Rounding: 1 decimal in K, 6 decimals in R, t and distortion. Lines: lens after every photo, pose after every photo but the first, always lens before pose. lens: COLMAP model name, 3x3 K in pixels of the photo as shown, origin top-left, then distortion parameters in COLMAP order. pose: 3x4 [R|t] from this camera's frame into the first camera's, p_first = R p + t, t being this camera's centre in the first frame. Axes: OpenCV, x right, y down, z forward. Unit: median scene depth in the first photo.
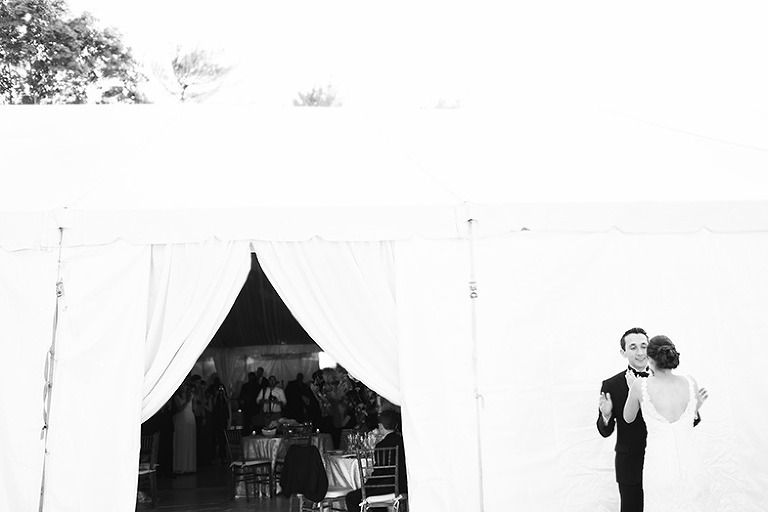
lens RADIAL K [[774.2, 0, 384.0], [0, 774.2, 256.0], [0, 0, 1]] dist [-0.014137, 0.014115]
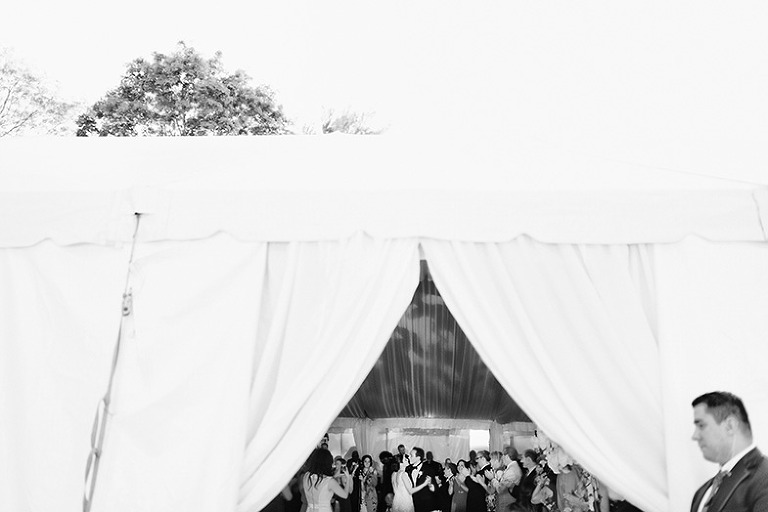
lens RADIAL K [[774.2, 0, 384.0], [0, 774.2, 256.0], [0, 0, 1]] dist [-0.014137, 0.014115]
pose [[0.983182, 0.014383, -0.182063, -0.083880], [-0.032112, 0.994978, -0.094808, 0.053812], [0.179785, 0.099060, 0.978705, 0.372775]]
